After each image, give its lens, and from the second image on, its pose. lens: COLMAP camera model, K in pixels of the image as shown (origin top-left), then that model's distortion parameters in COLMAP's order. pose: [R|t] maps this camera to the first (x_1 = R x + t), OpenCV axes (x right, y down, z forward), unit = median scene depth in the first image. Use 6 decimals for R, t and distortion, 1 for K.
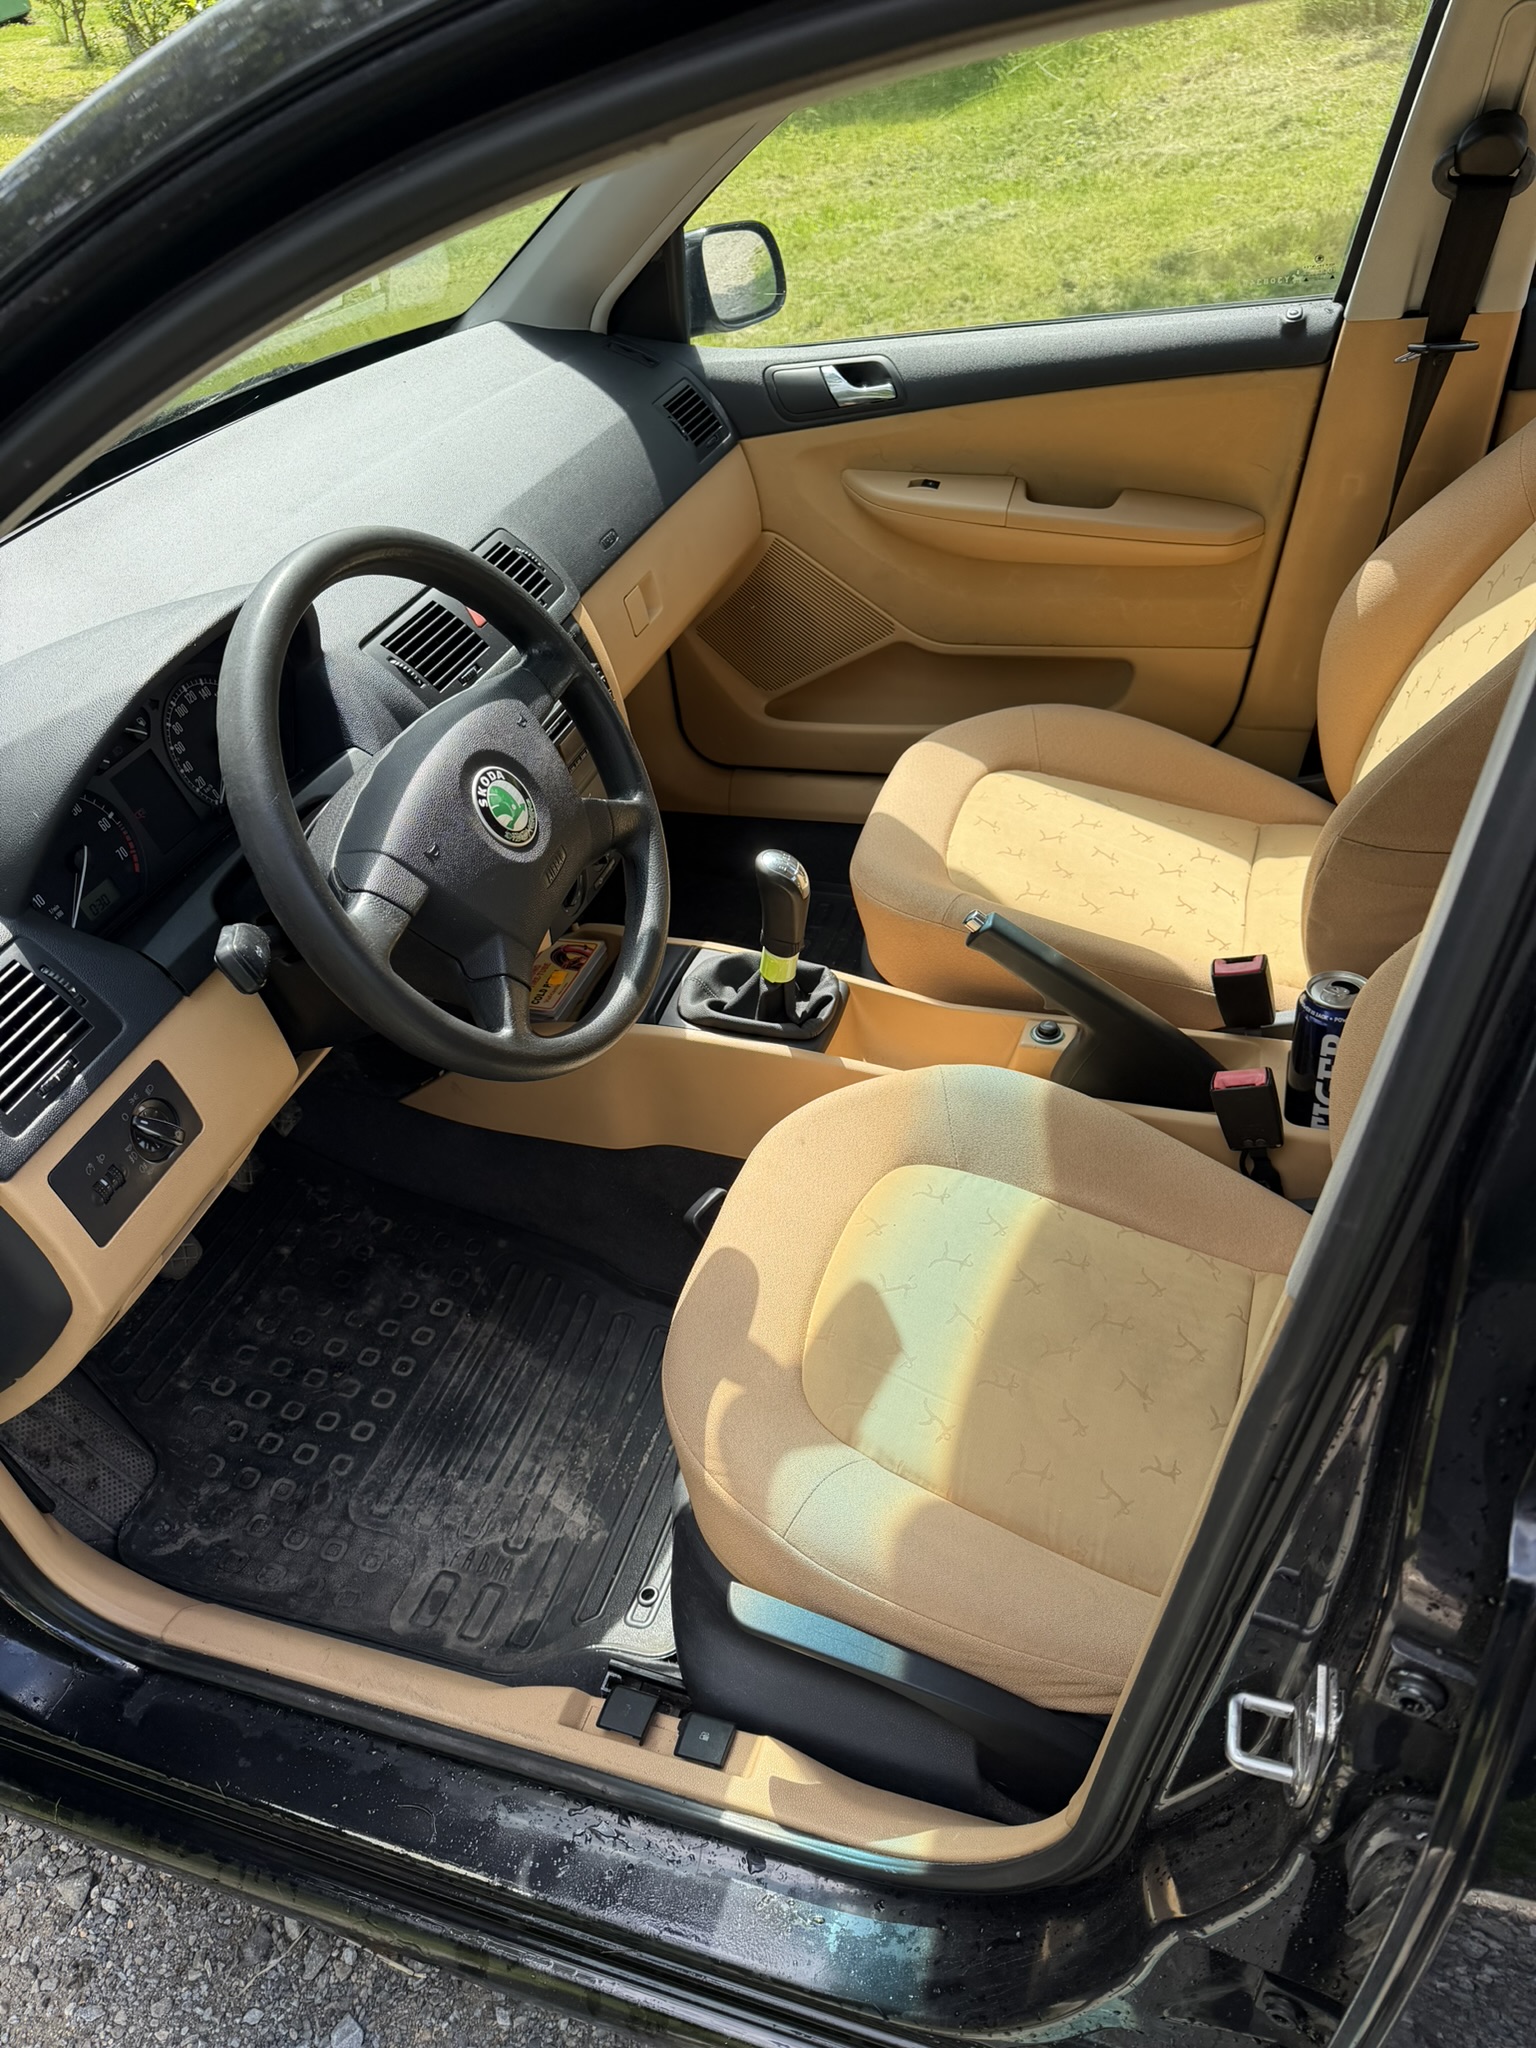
lens RADIAL K [[1500.6, 0, 761.4], [0, 1500.6, 1031.6], [0, 0, 1]] dist [0.021105, -0.018675]
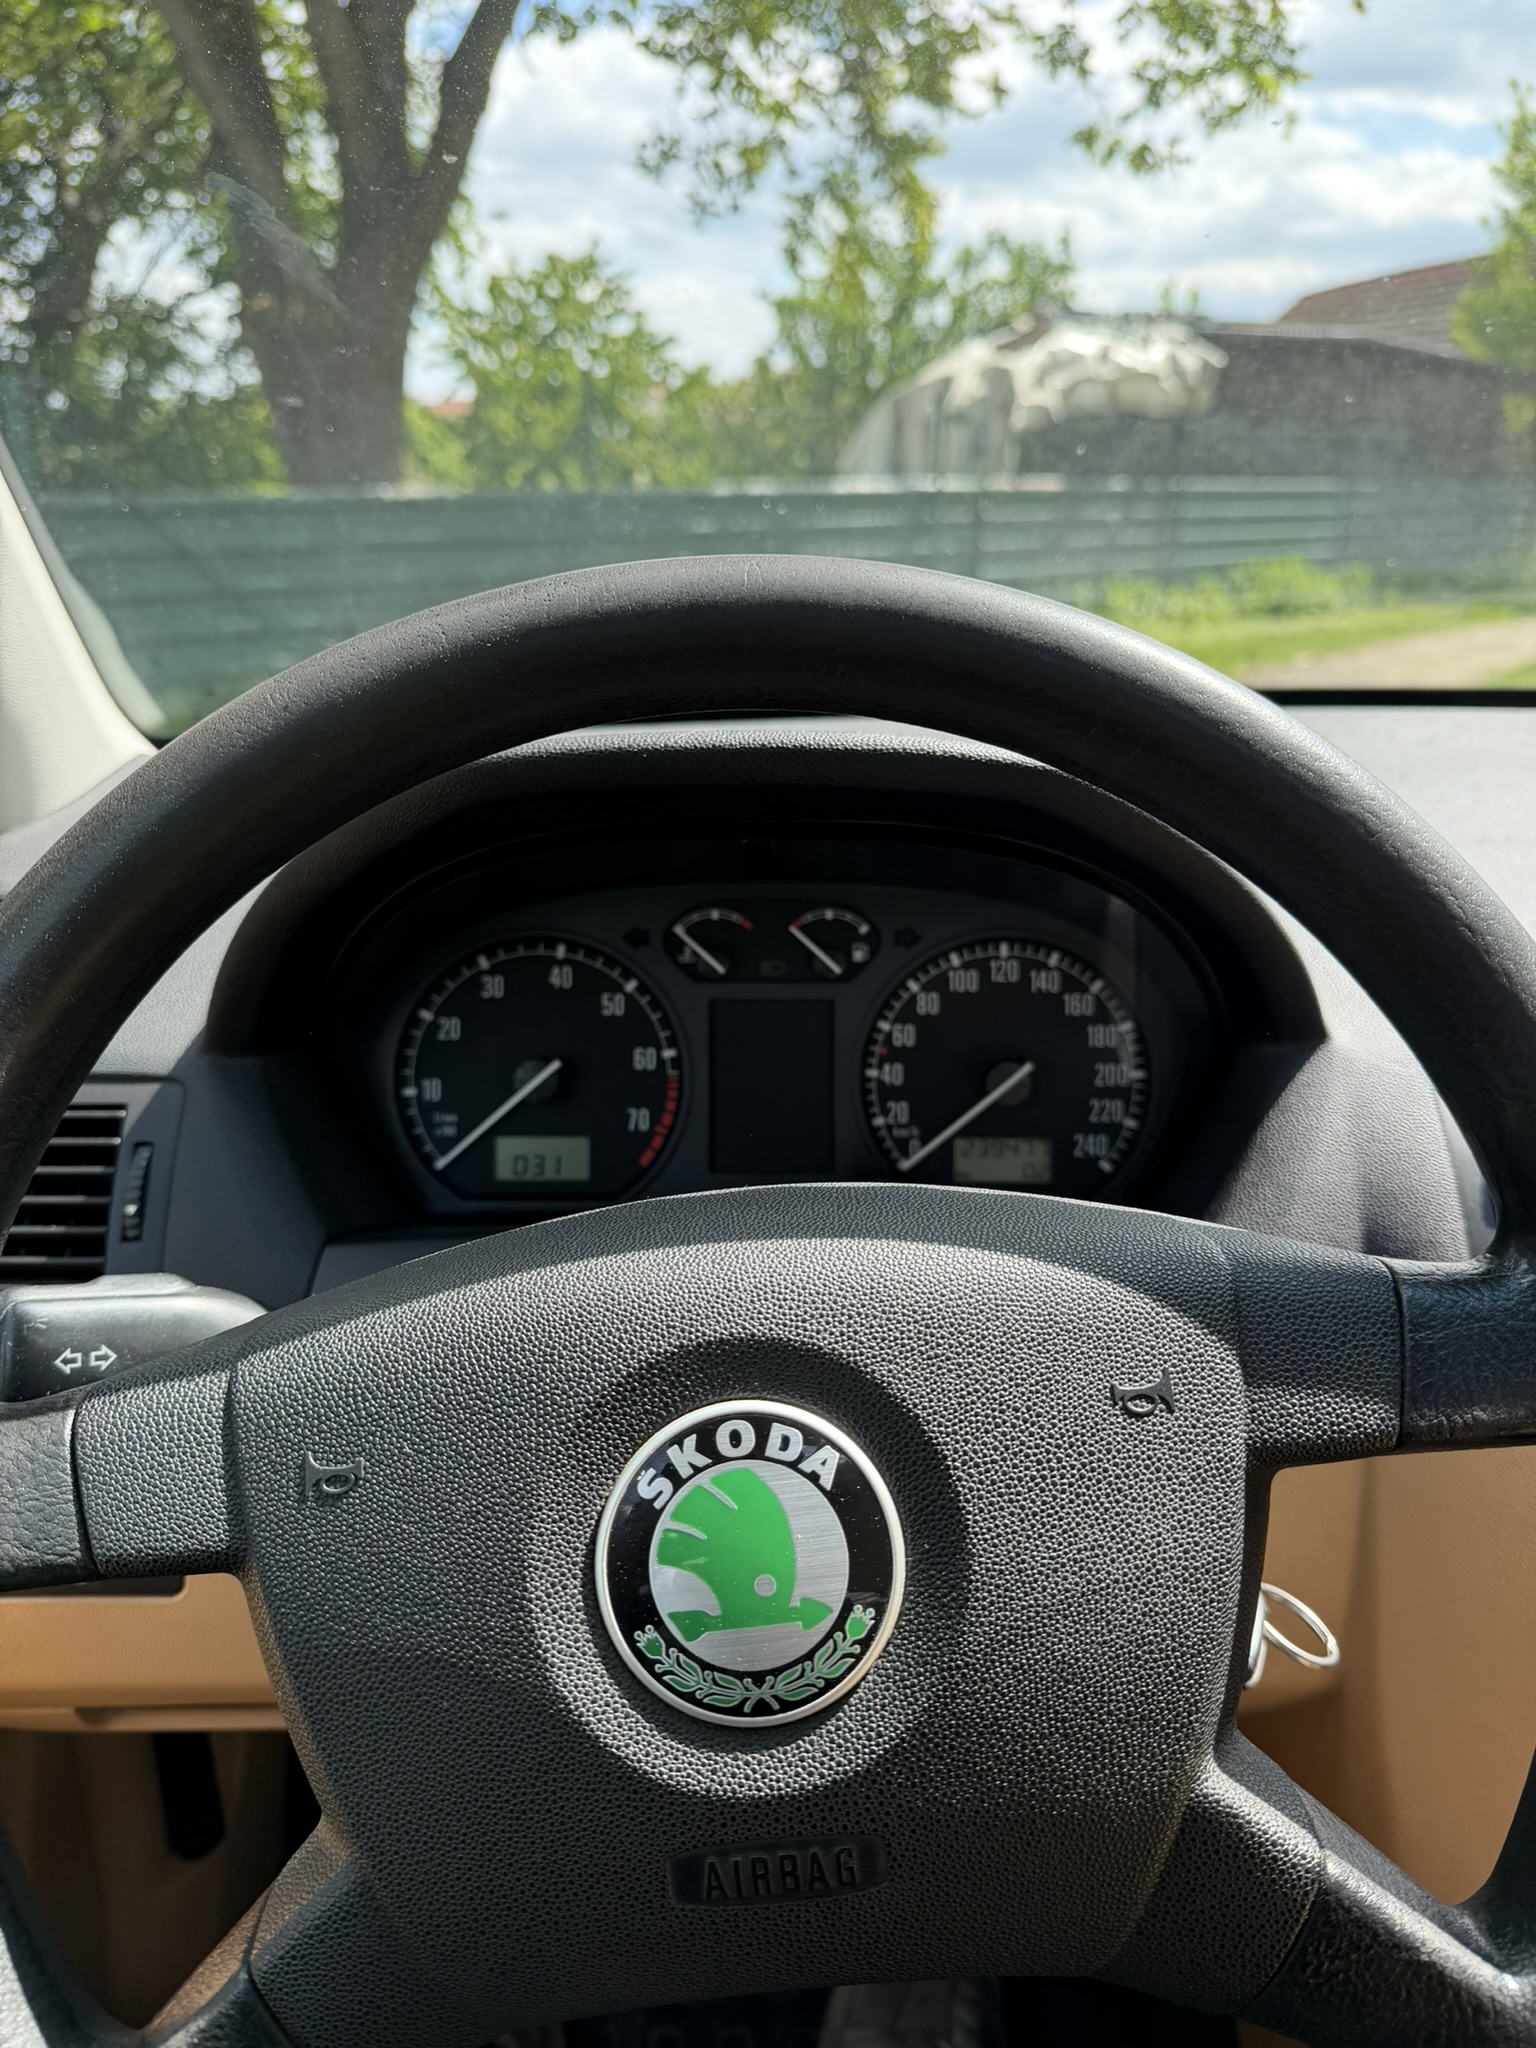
lens RADIAL K [[1500.6, 0, 755.8], [0, 1500.6, 1015.3], [0, 0, 1]] dist [0.021105, -0.018675]
pose [[0.312292, 0.404040, -0.859782, 0.024529], [-0.610667, 0.778664, 0.144112, -0.248354], [0.727708, 0.480035, 0.489904, 0.757763]]
